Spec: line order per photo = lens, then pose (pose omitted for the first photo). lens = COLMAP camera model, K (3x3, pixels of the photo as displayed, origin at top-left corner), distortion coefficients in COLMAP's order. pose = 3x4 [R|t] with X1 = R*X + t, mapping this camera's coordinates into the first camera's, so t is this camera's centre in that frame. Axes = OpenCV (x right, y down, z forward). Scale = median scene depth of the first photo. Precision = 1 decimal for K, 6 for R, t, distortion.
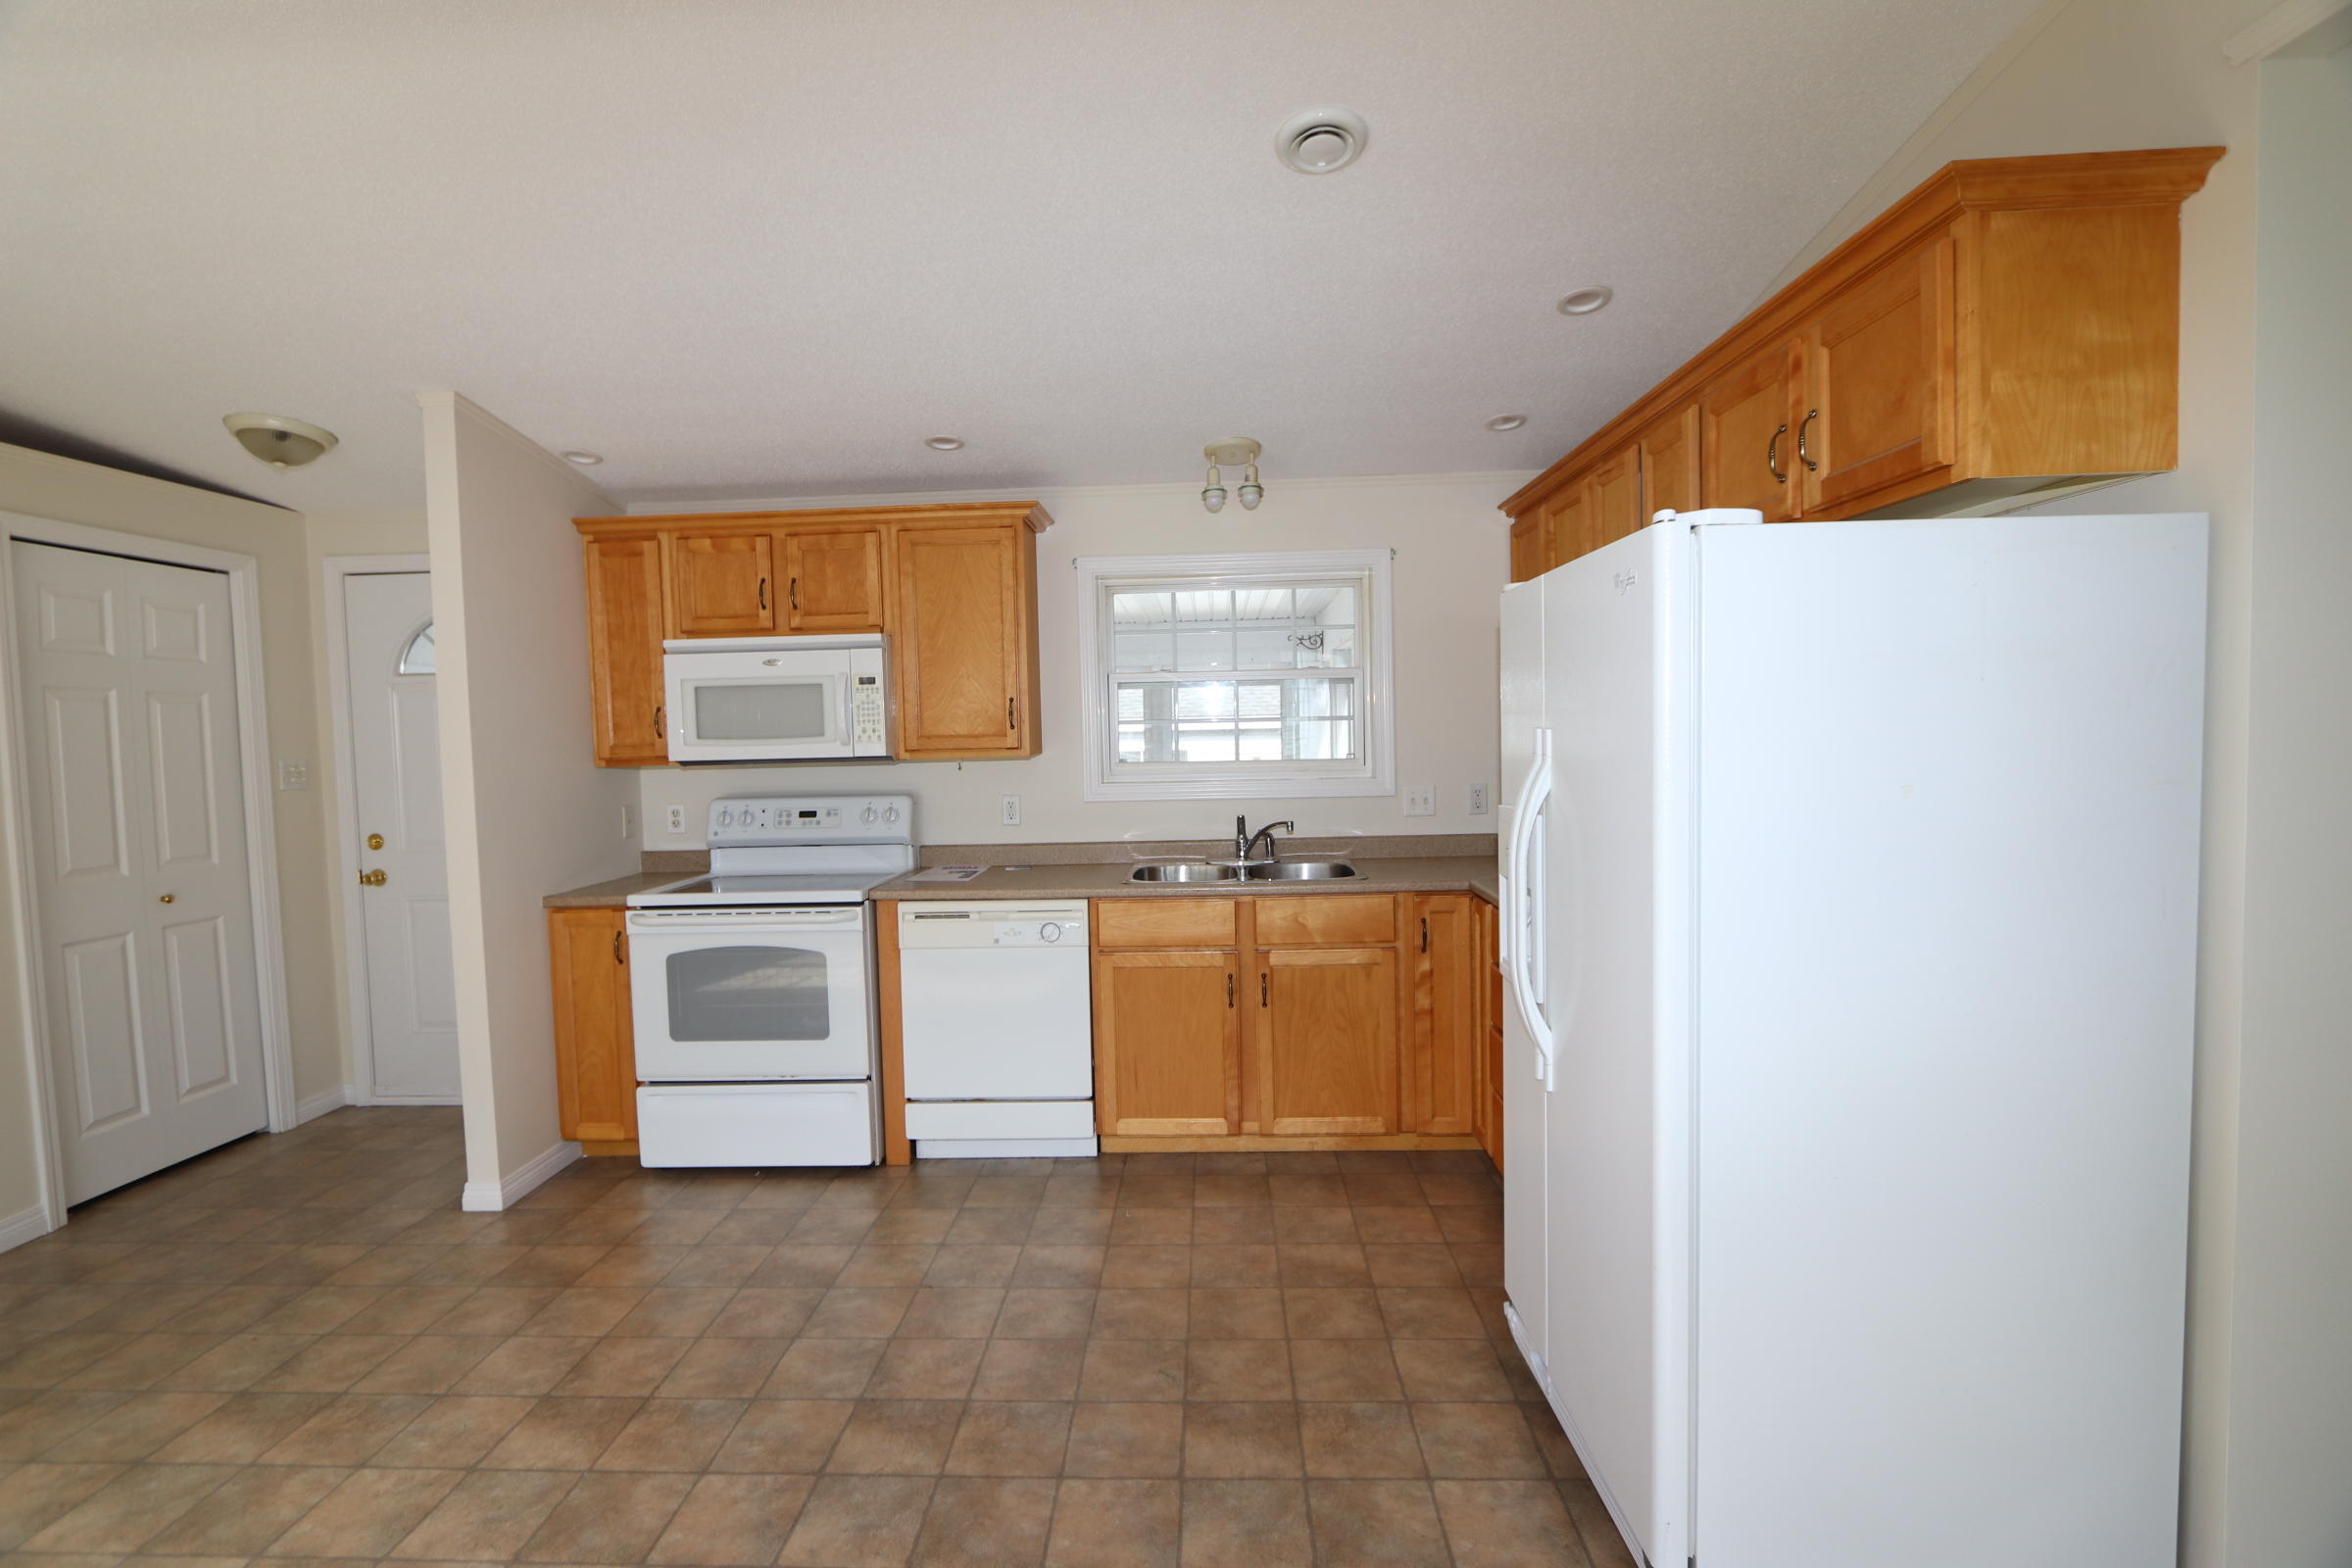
lens RADIAL K [[1076.4, 0, 1165.0], [0, 1076.4, 785.9], [0, 0, 1]] dist [-0.013109, 0.002073]
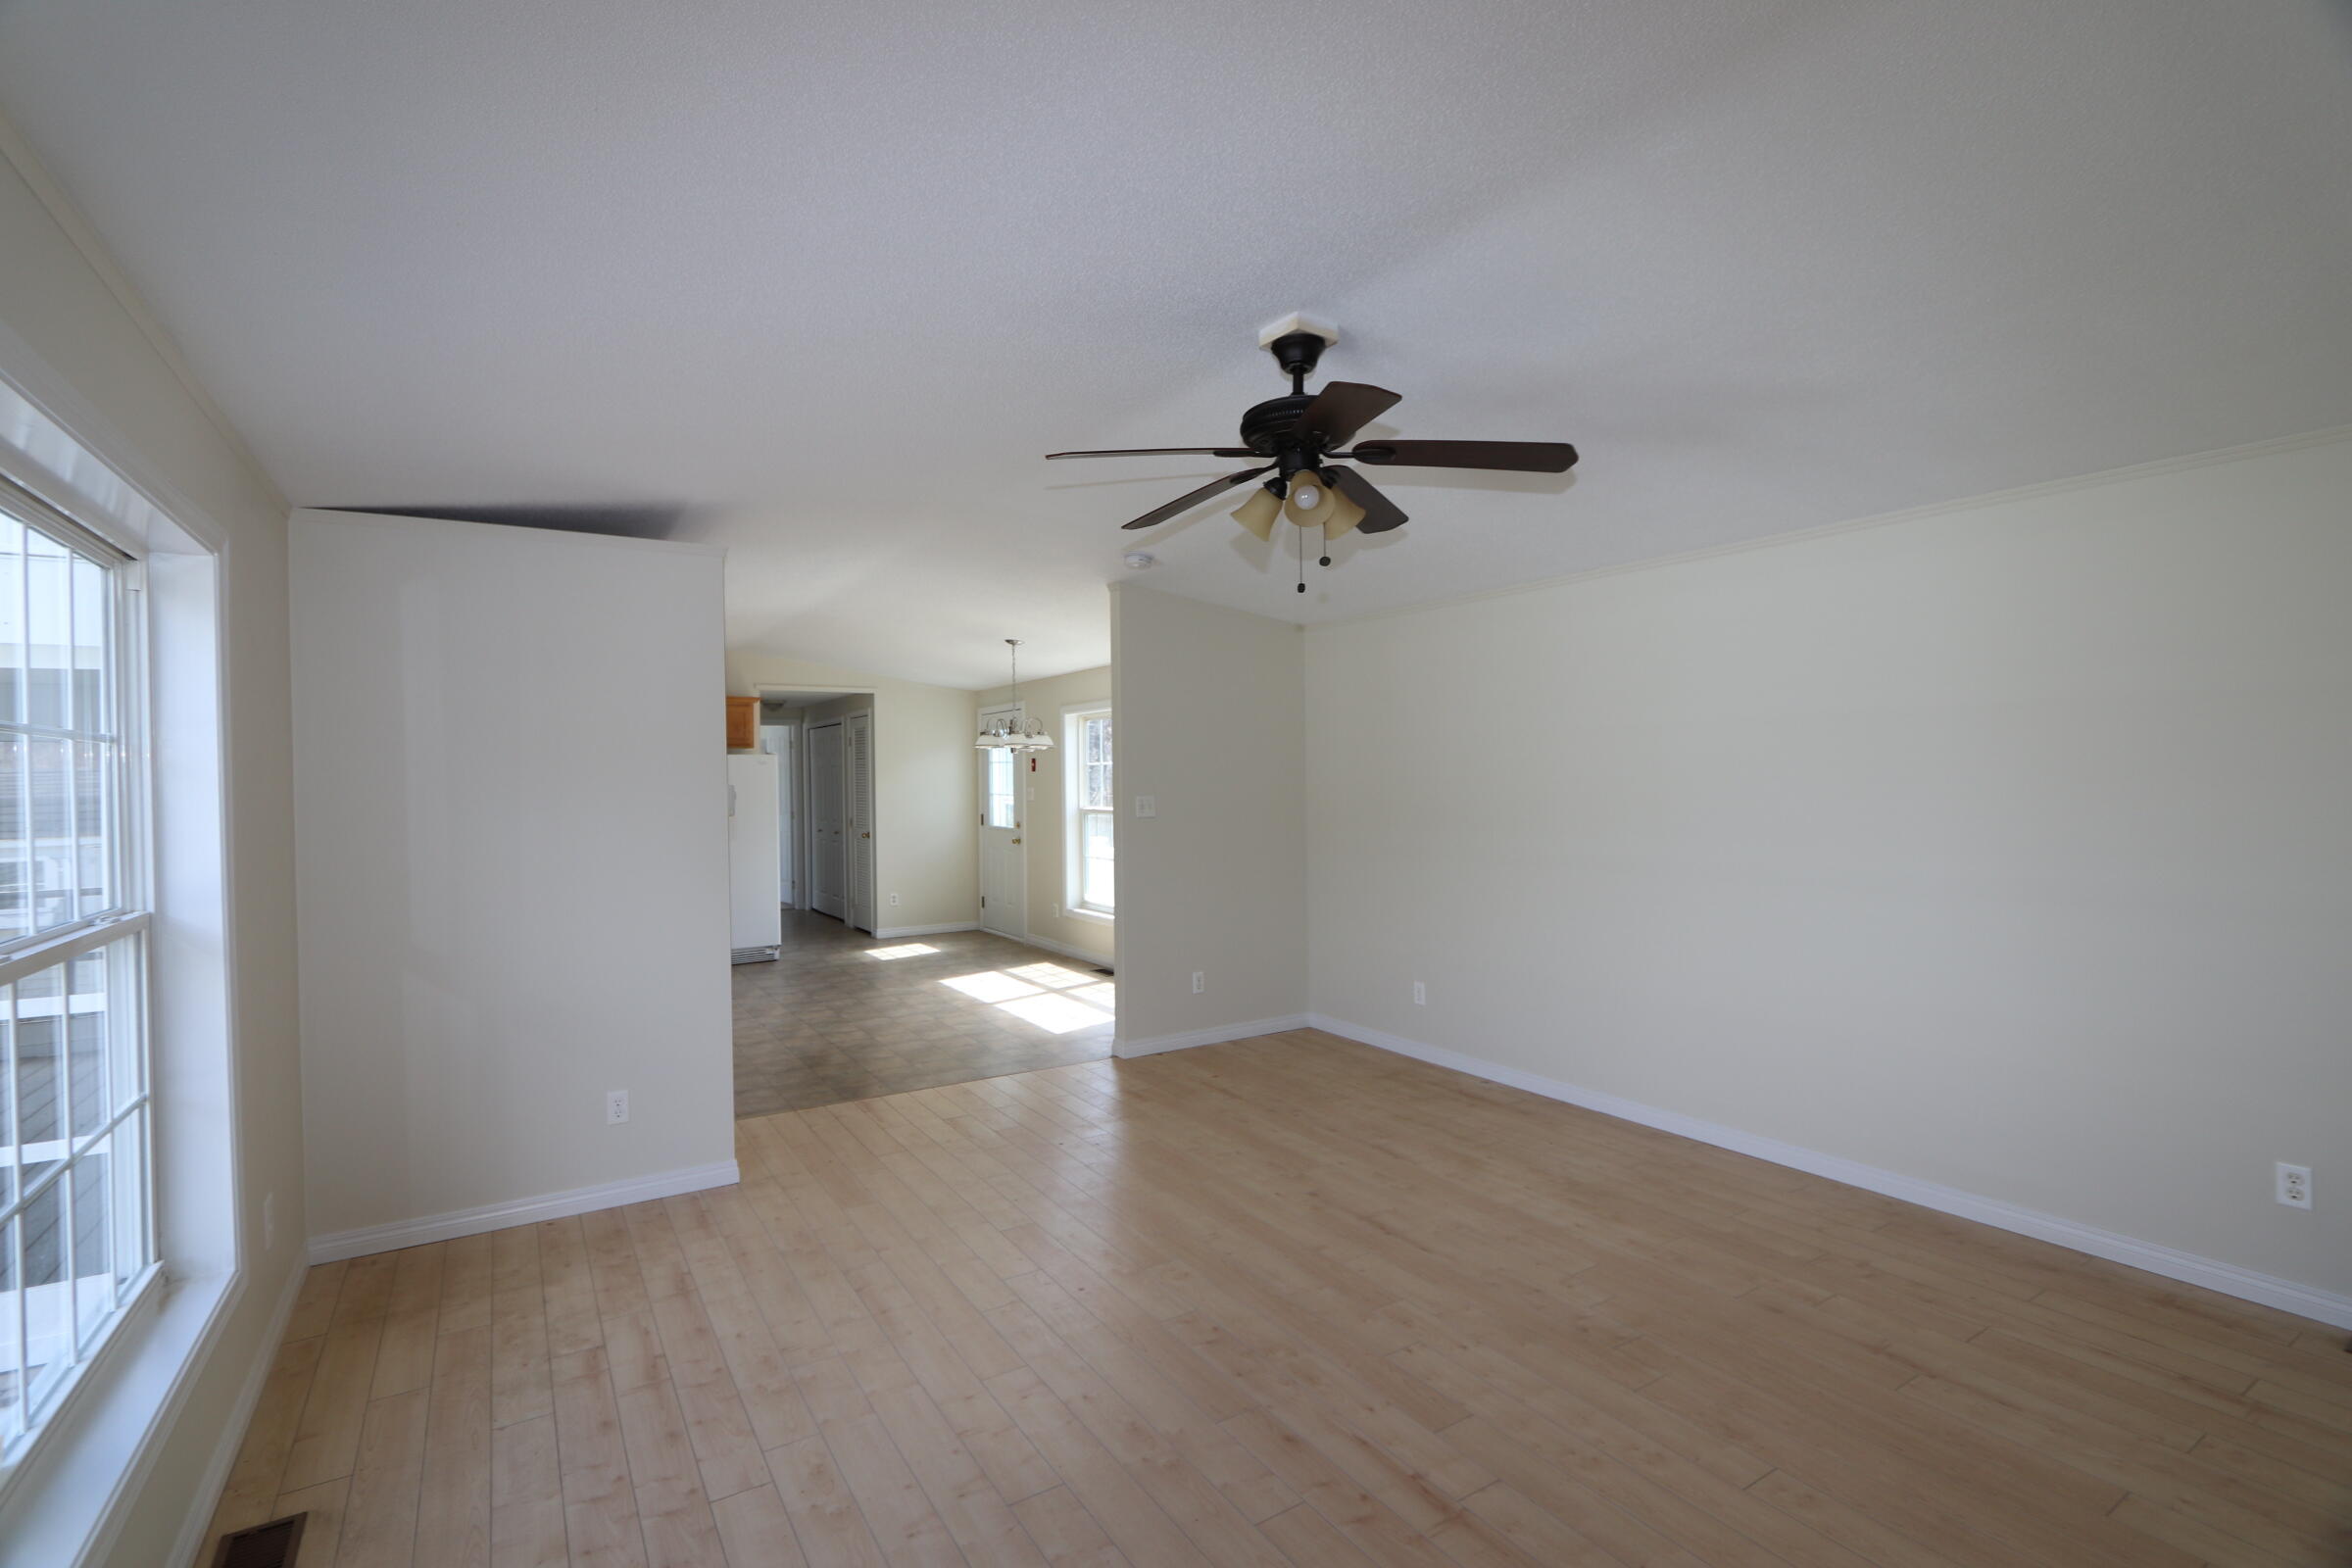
lens RADIAL K [[1076.4, 0, 1168.4], [0, 1076.4, 782.4], [0, 0, 1]] dist [-0.013109, 0.002073]
pose [[-0.568224, 0.027797, 0.822404, -2.414750], [0.072620, 0.997224, 0.016470, -0.017333], [-0.819663, 0.069082, -0.568665, 1.129150]]
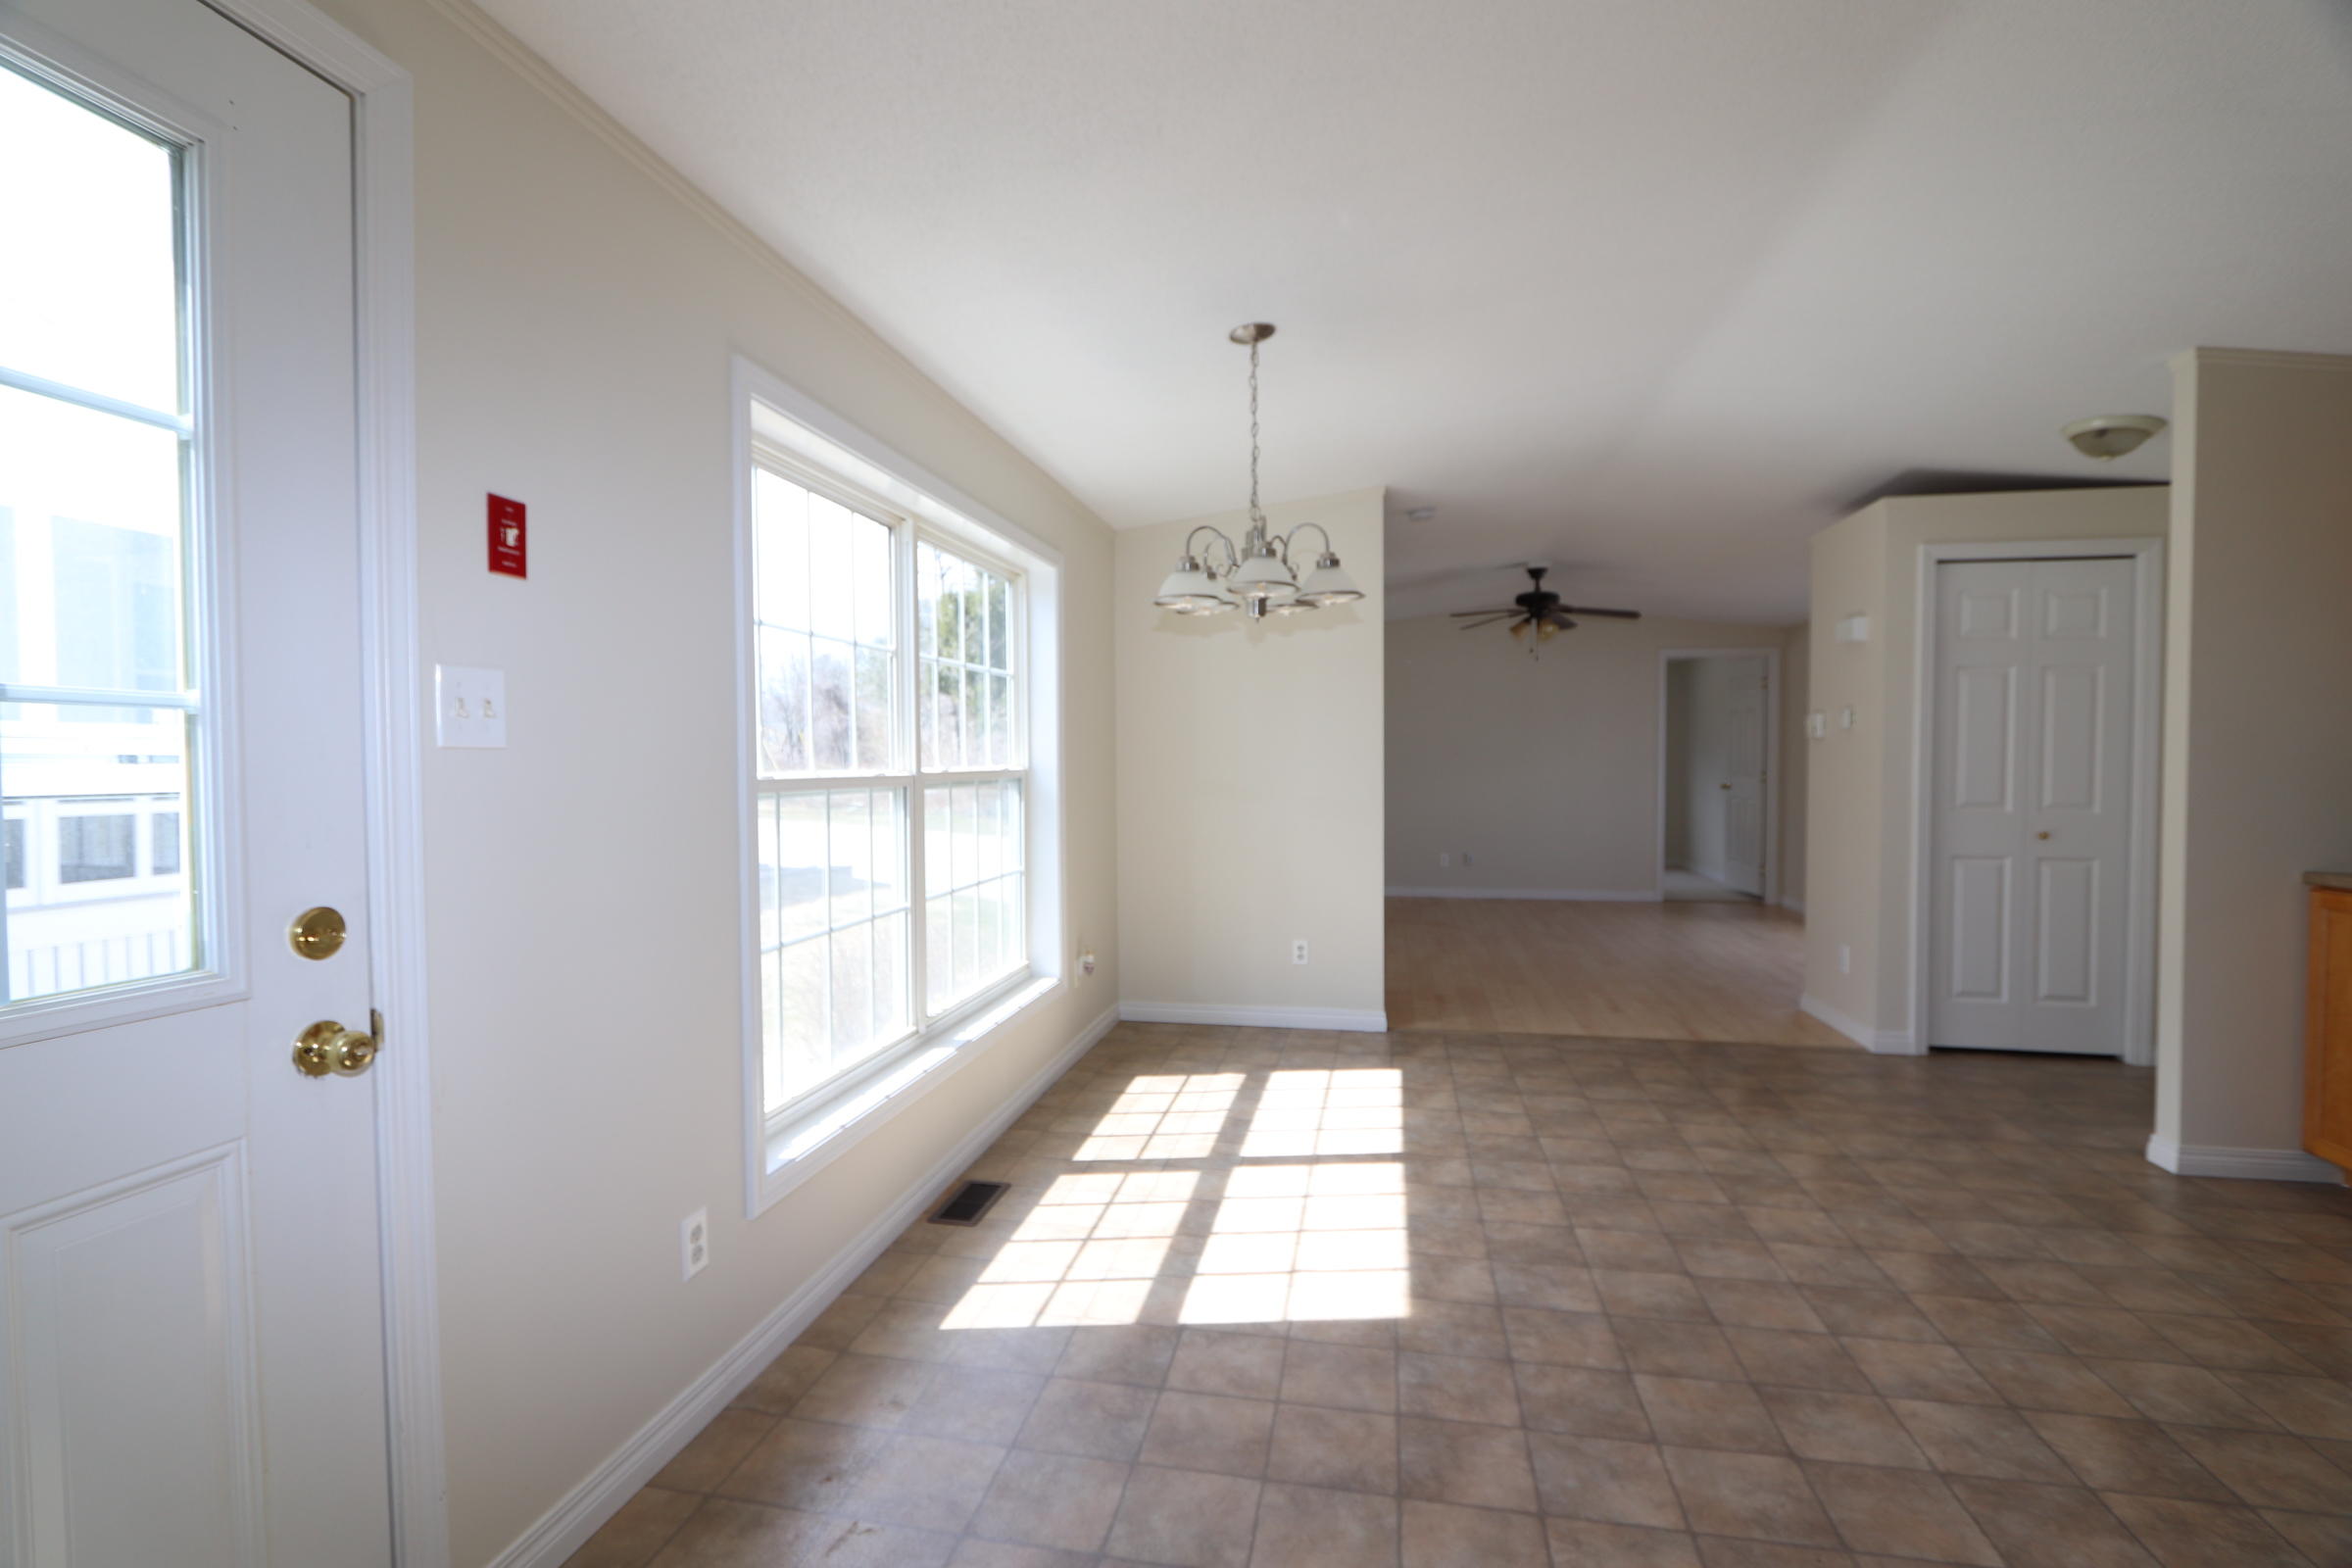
lens RADIAL K [[1076.4, 0, 1164.7], [0, 1076.4, 790.4], [0, 0, 1]] dist [-0.013109, 0.002073]
pose [[-0.158164, 0.054118, -0.985929, 0.446392], [-0.046425, 0.996985, 0.062173, 0.025828], [0.986321, 0.055606, -0.155175, 0.202488]]
